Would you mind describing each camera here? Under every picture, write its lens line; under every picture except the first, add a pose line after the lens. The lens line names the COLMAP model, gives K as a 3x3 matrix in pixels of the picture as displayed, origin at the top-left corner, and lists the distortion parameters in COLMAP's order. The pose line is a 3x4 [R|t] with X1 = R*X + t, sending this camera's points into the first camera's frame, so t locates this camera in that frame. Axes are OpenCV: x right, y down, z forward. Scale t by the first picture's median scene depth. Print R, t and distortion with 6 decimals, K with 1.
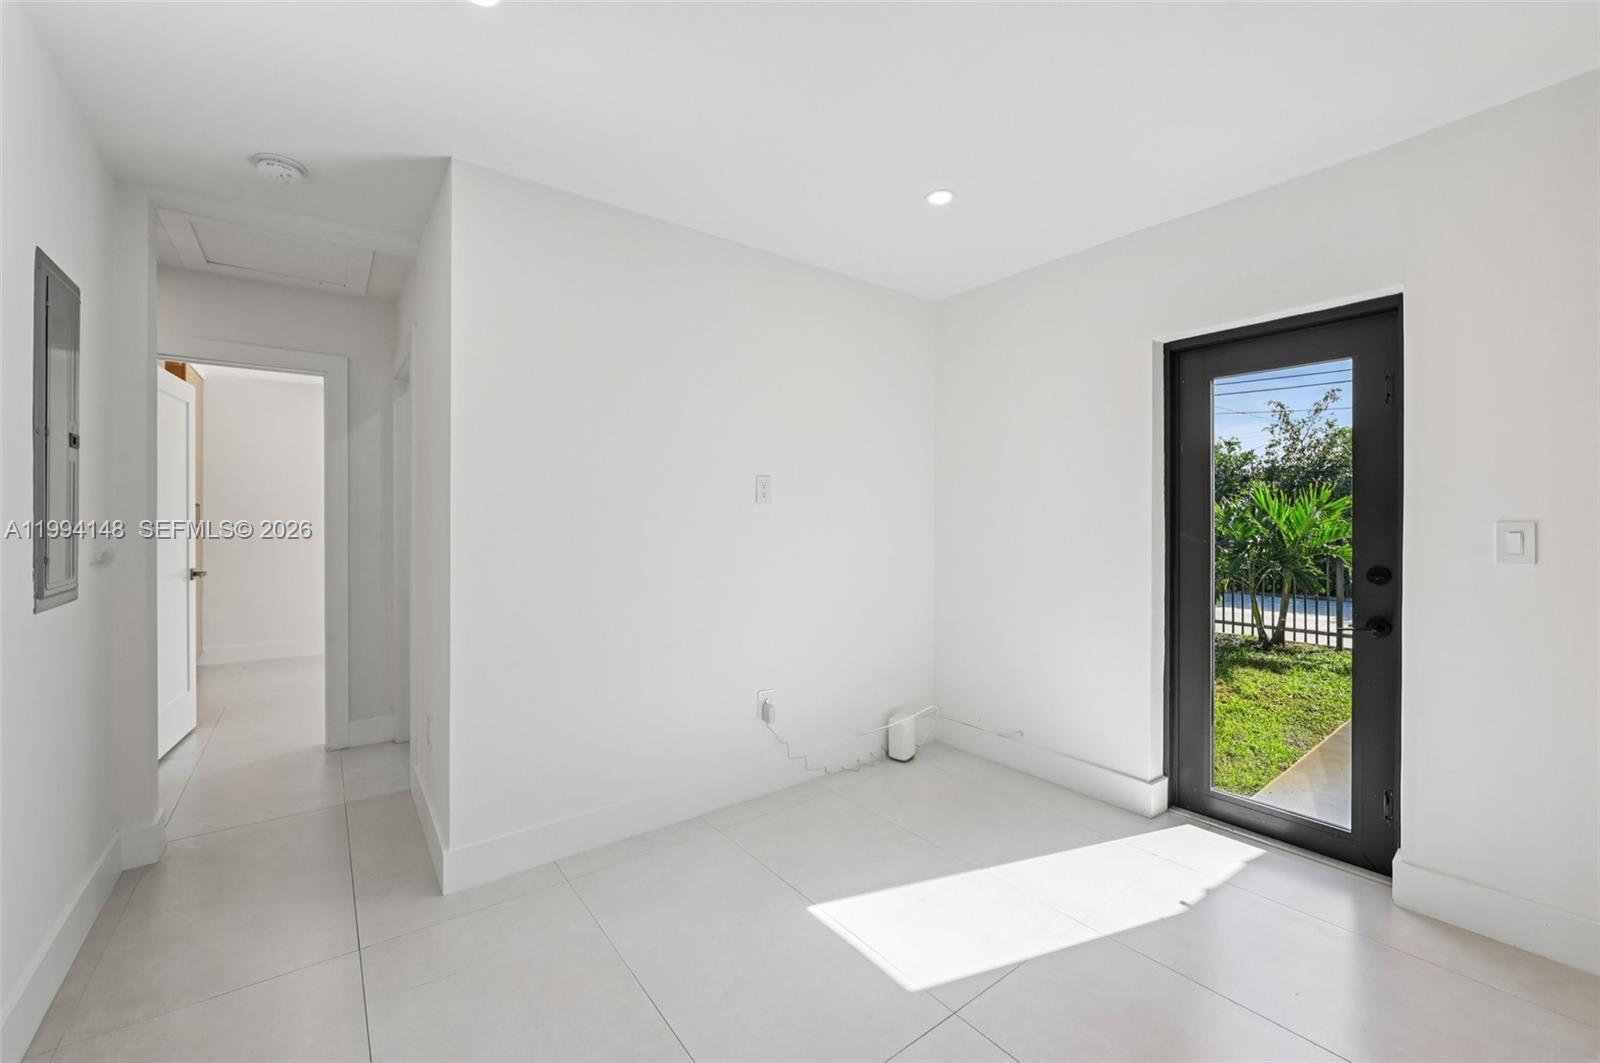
lens RADIAL K [[638.7, 0, 793.2], [0, 638.7, 519.2], [0, 0, 1]] dist [-0.006771, -0.000706]
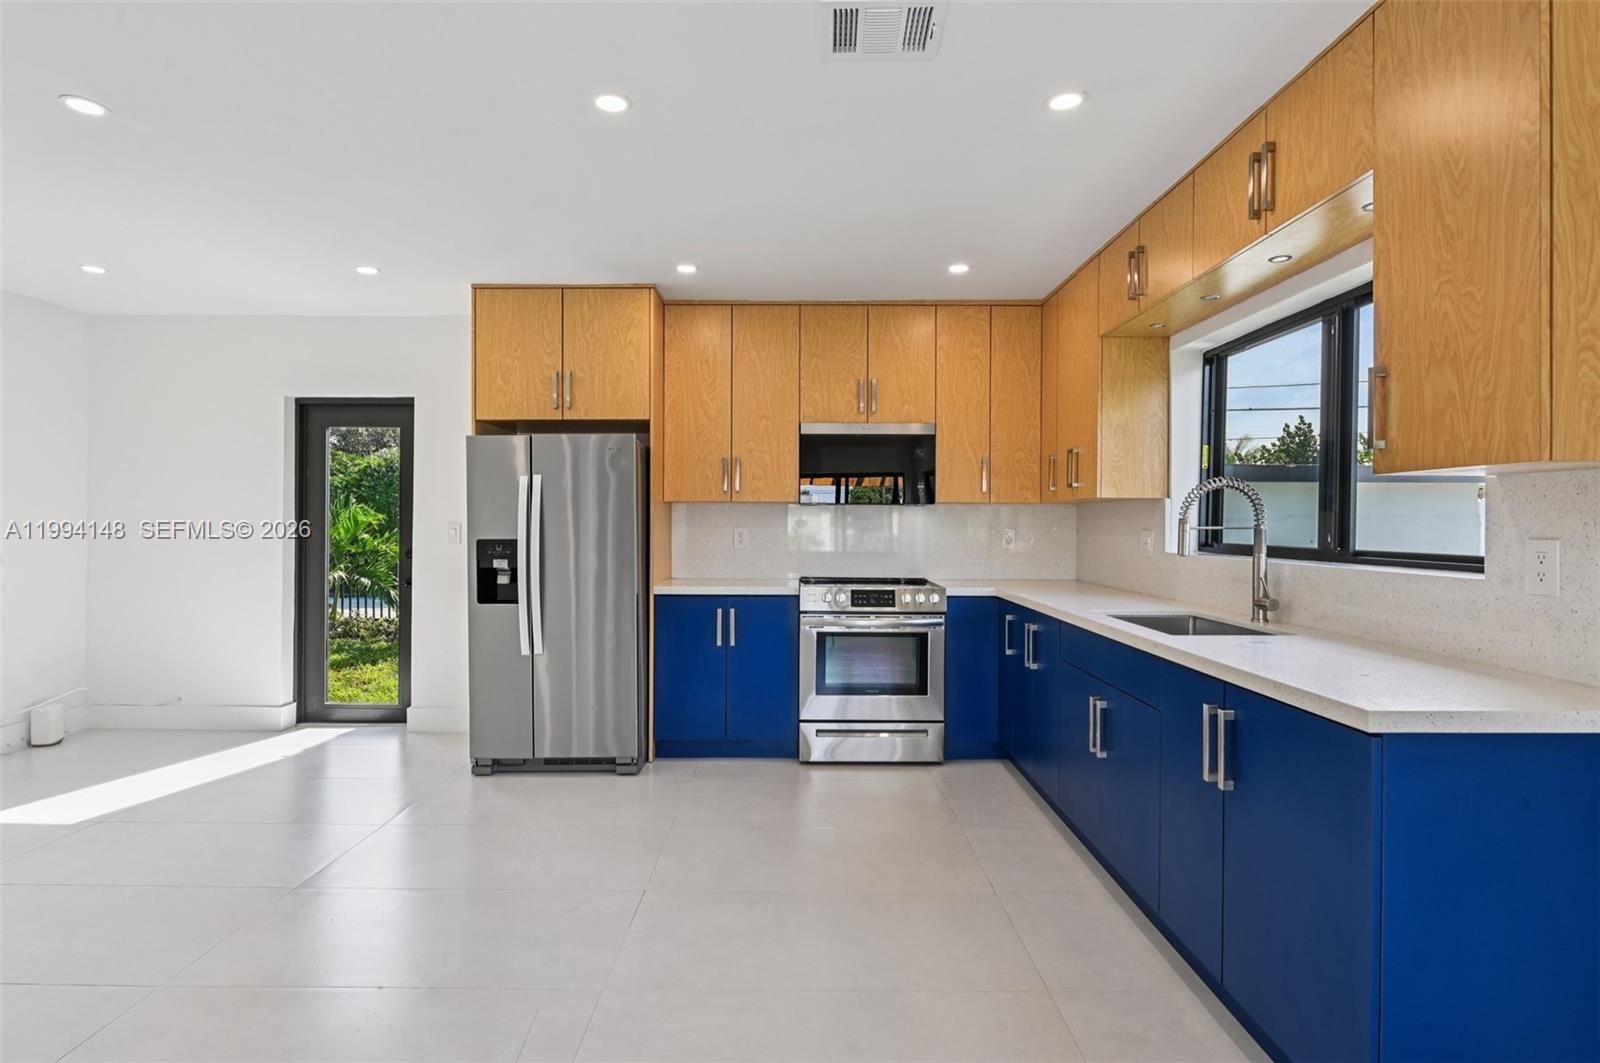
lens RADIAL K [[832.9, 0, 803.4], [0, 832.9, 523.9], [0, 0, 1]] dist [-0.006852, -0.001093]
pose [[0.598557, 0.004959, 0.801065, -0.209009], [-0.007274, 0.999973, -0.000756, -0.001252], [-0.801047, -0.005374, 0.598577, -0.957545]]
